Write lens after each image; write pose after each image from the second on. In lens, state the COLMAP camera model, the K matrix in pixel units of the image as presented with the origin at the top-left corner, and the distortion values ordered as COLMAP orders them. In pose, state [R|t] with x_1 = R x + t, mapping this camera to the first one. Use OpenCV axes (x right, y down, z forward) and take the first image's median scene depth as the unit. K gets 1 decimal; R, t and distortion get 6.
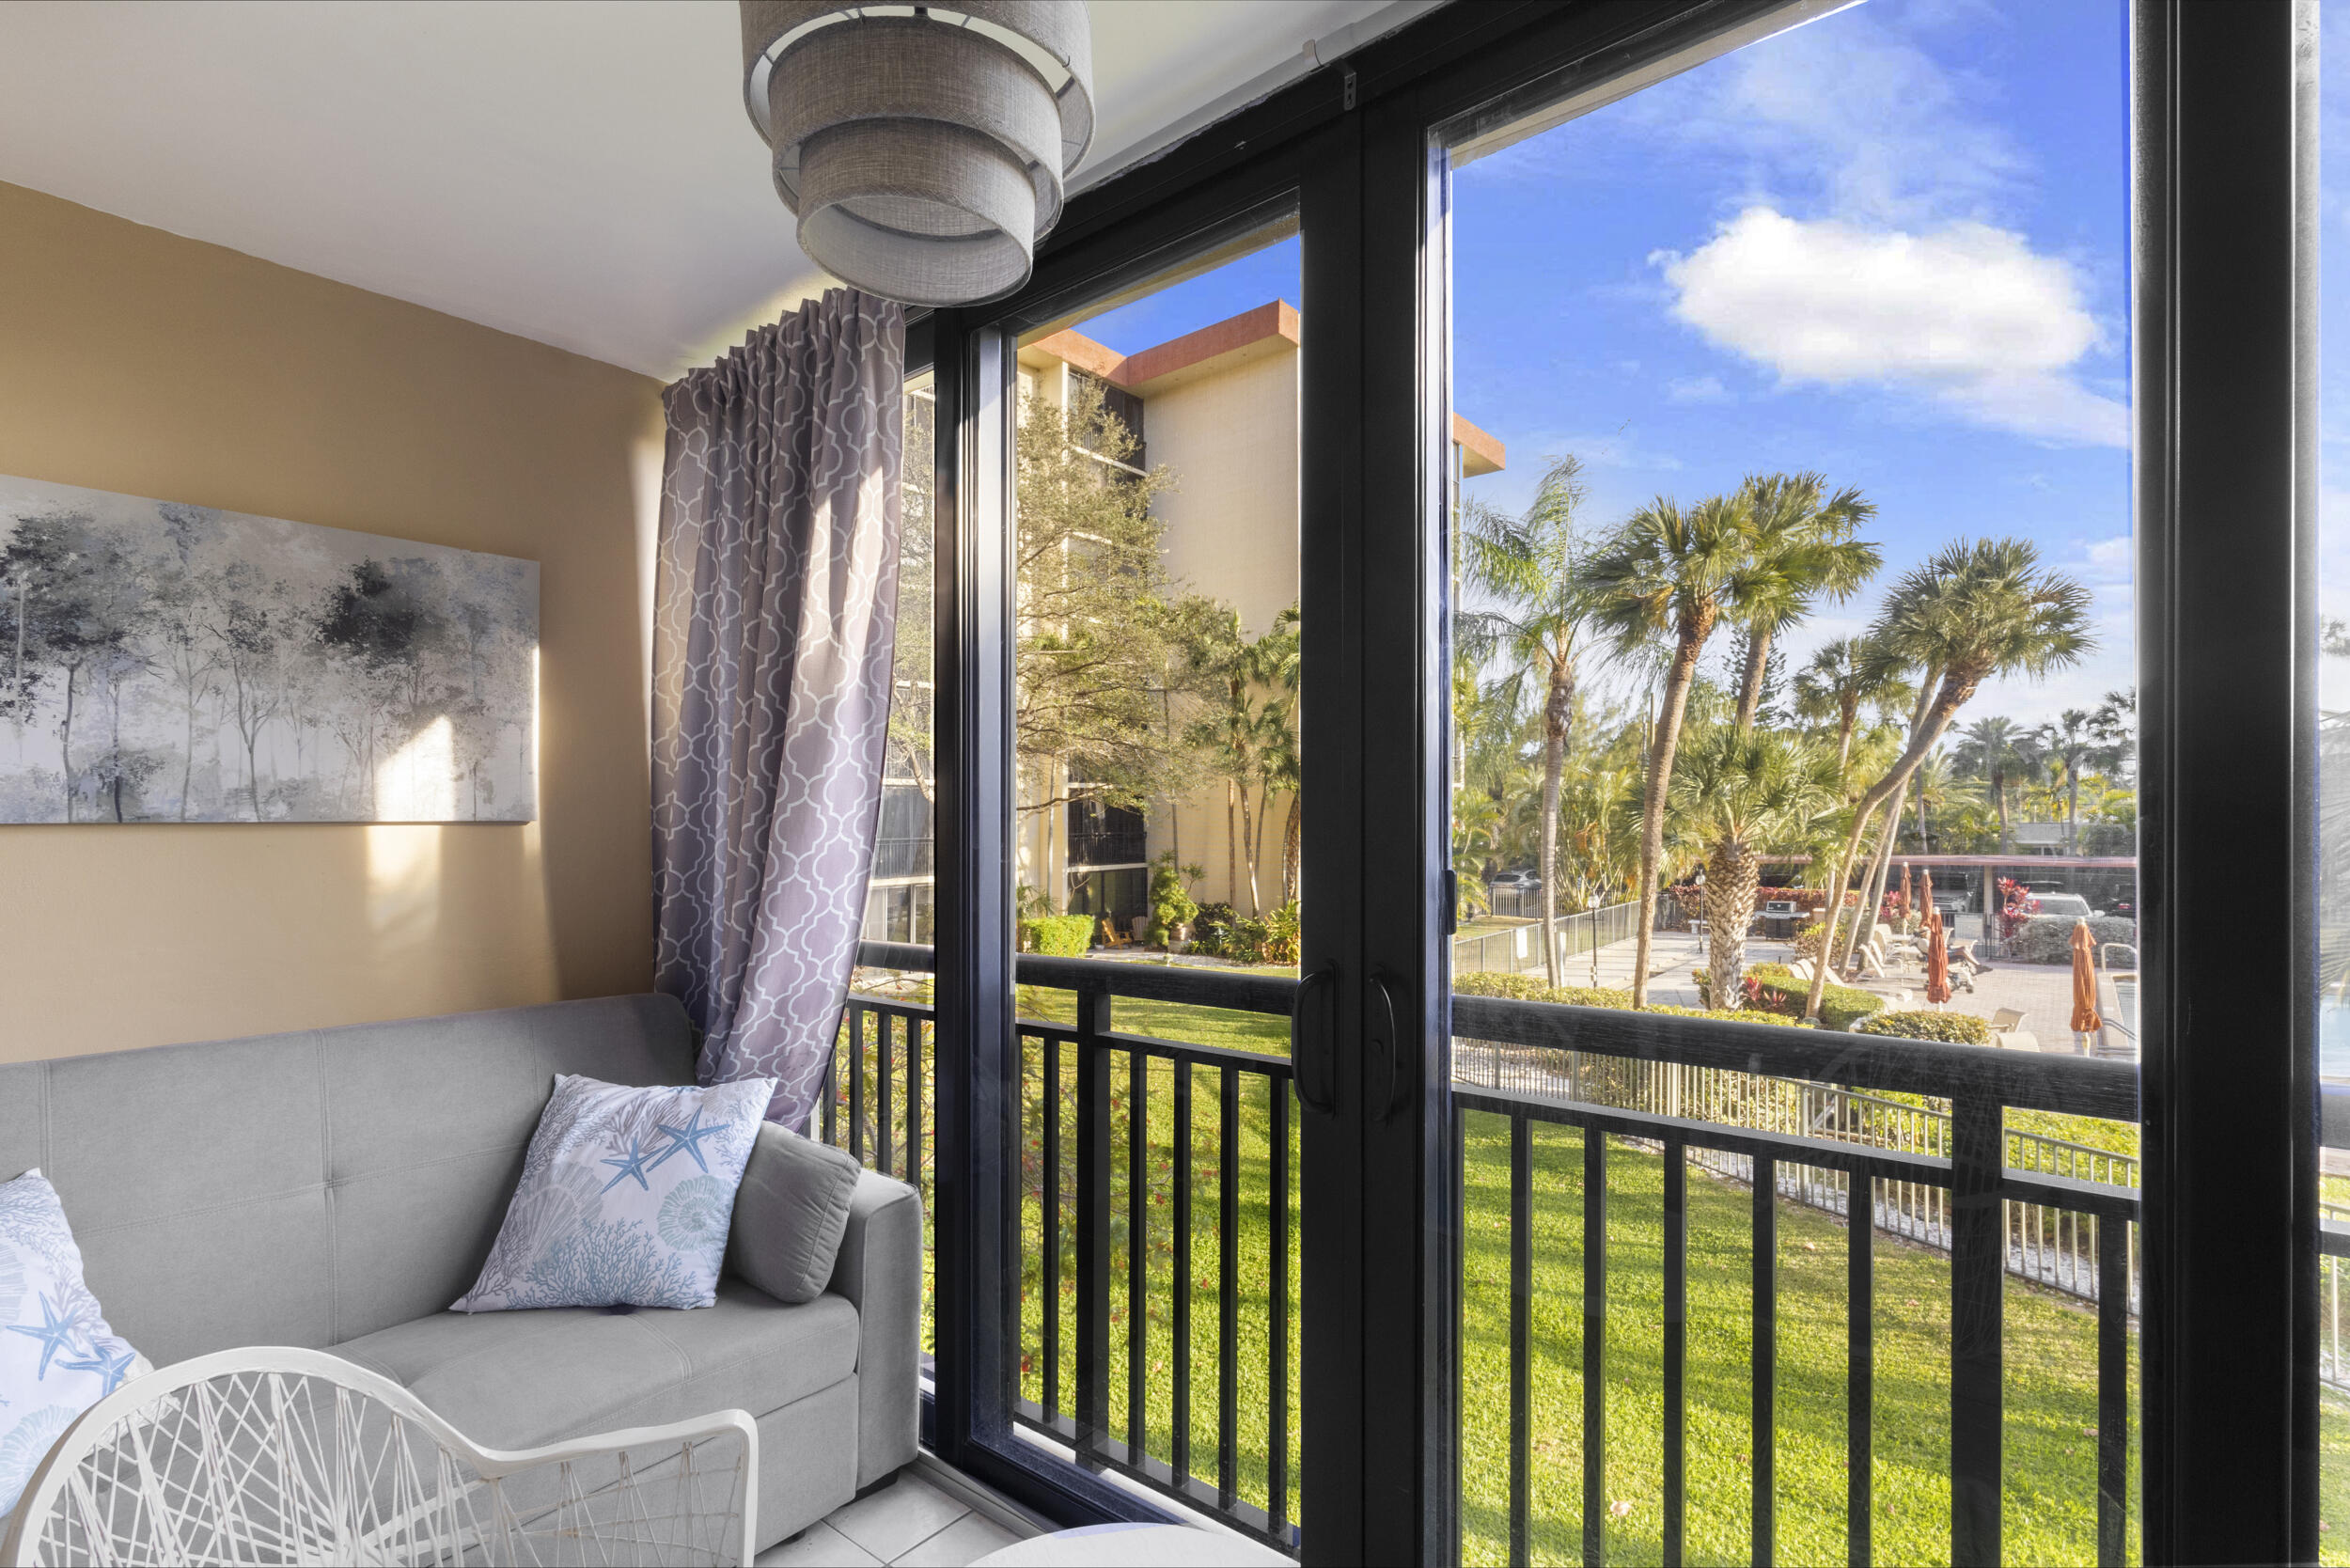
lens RADIAL K [[1101.8, 0, 1193.0], [0, 1101.8, 820.9], [0, 0, 1]] dist [0.014505, 0.000013]
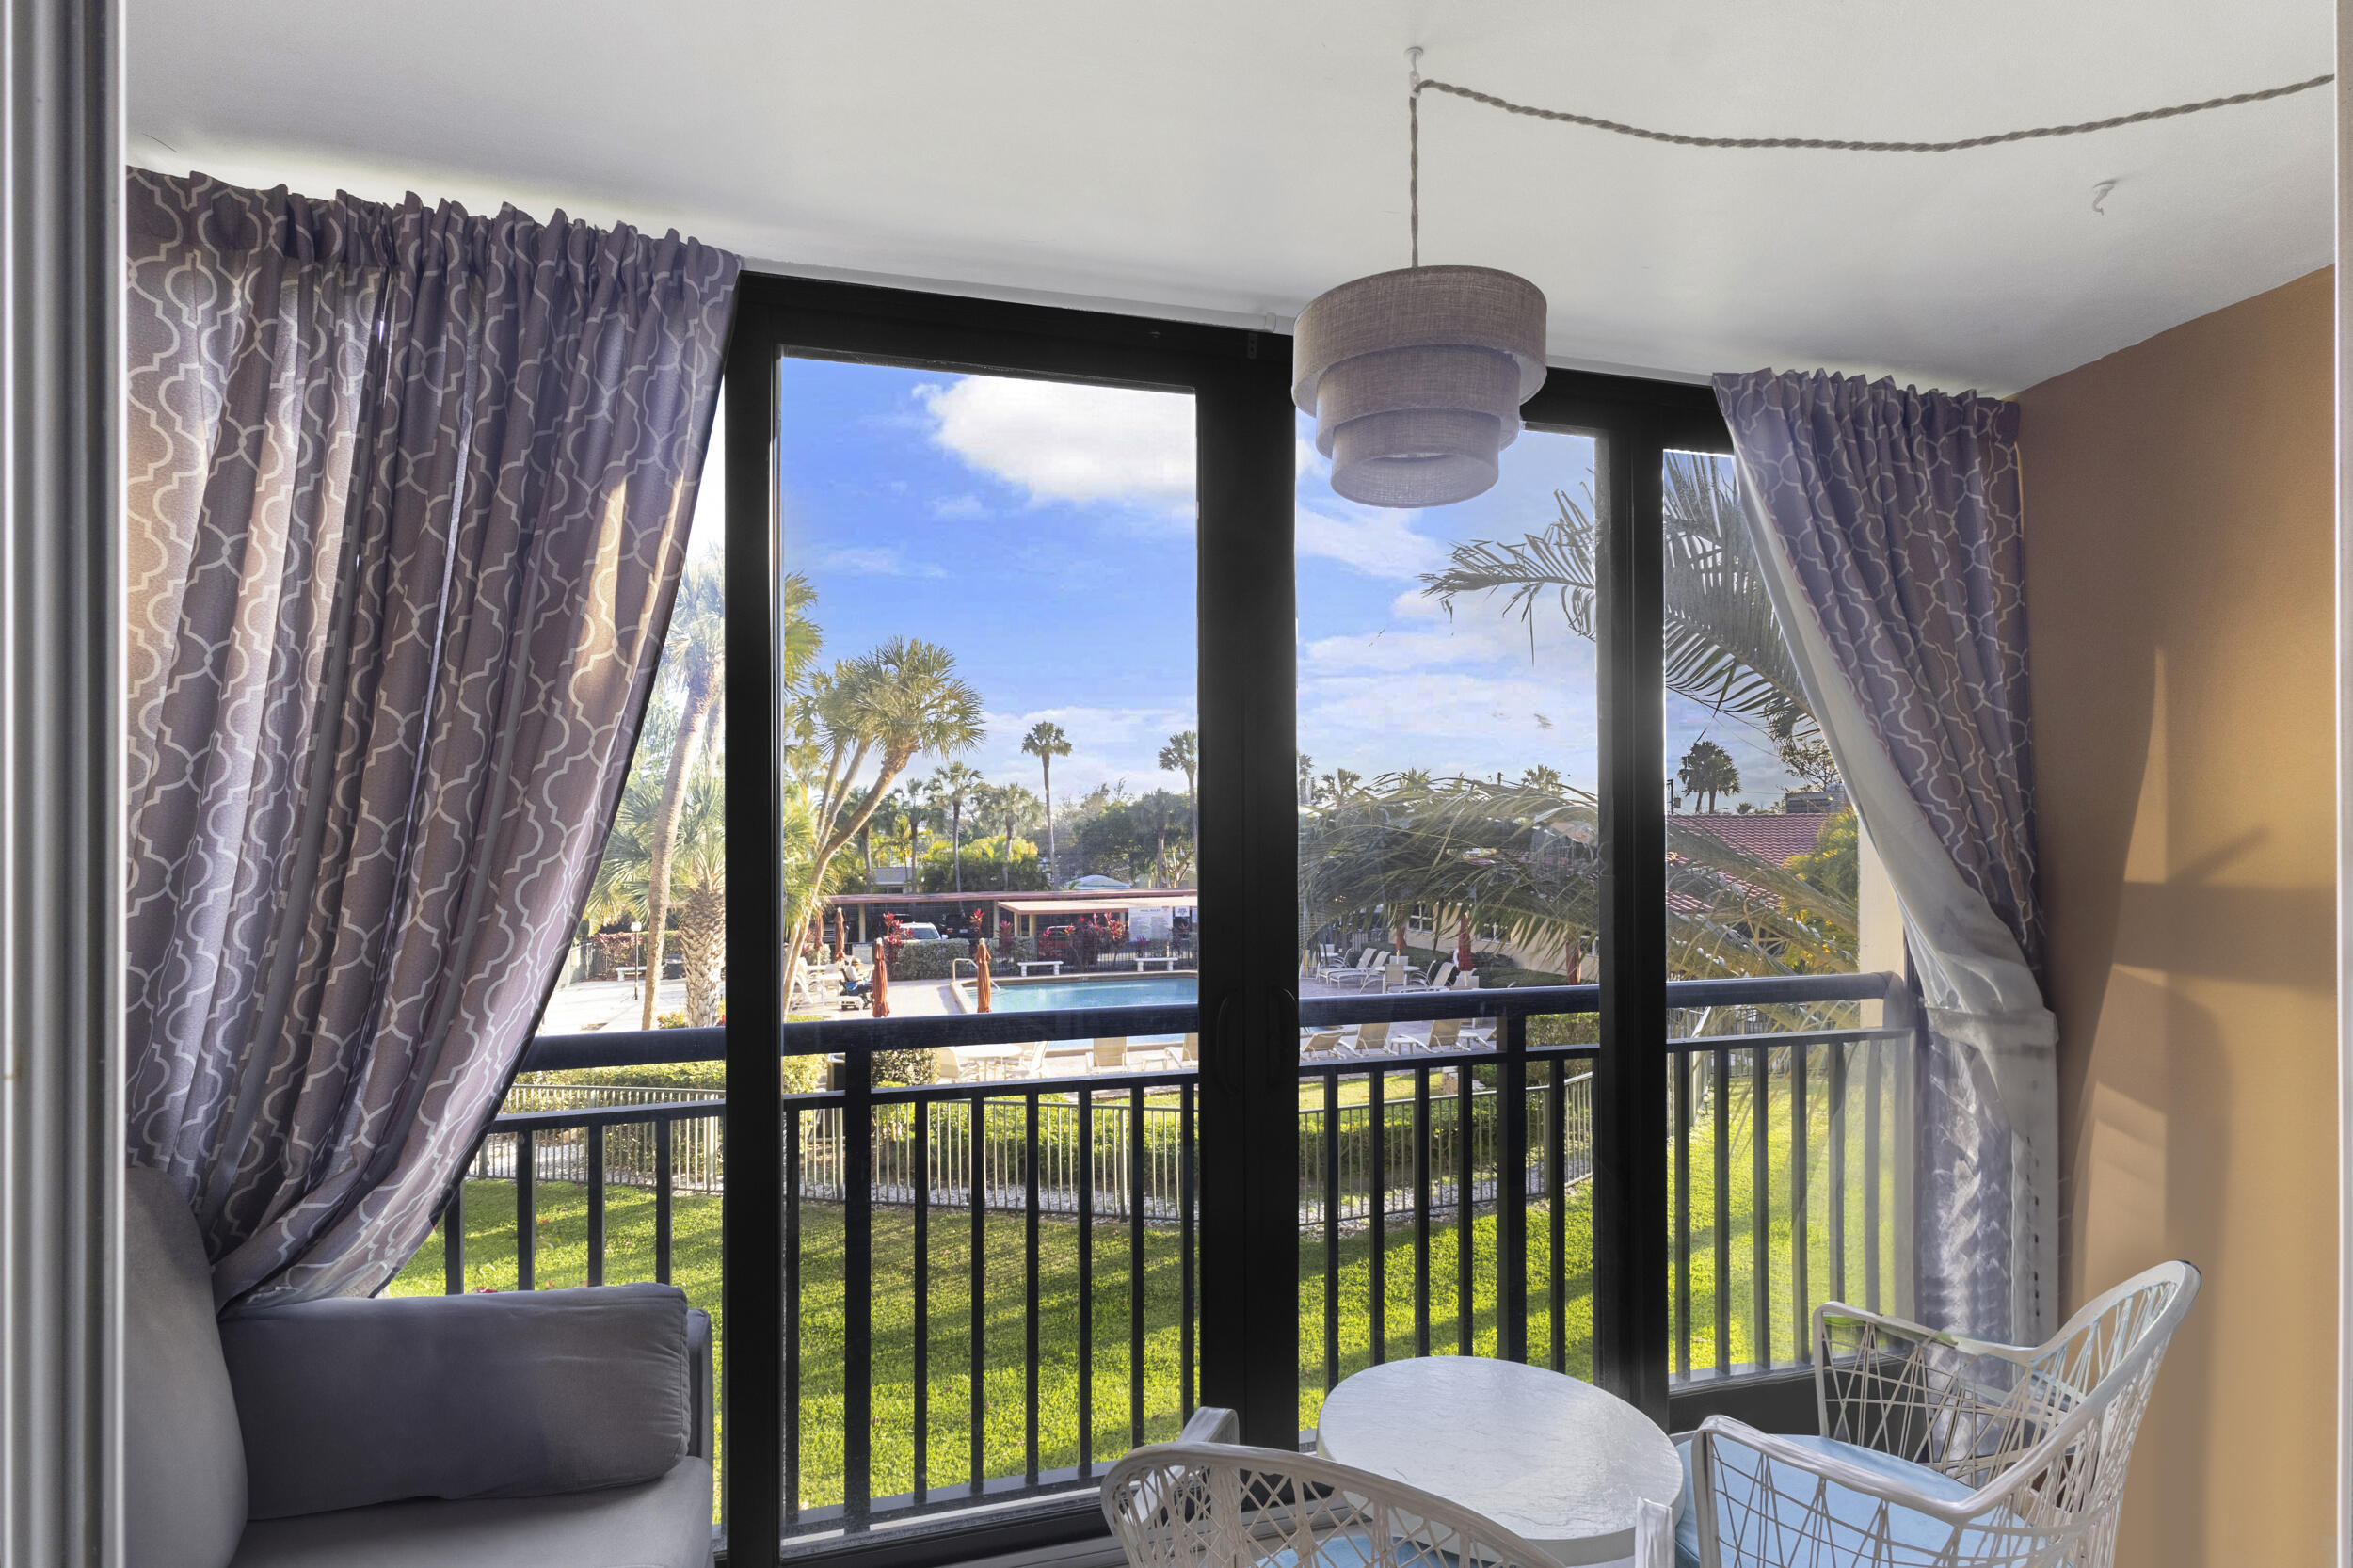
lens RADIAL K [[1102.3, 0, 1168.6], [0, 1102.3, 865.2], [0, 0, 1]] dist [-0.001462, -0.000125]
pose [[0.601786, -0.004156, 0.798647, -0.104002], [0.005320, 0.999985, 0.001195, -0.001533], [-0.798640, 0.003530, 0.601799, 0.028031]]
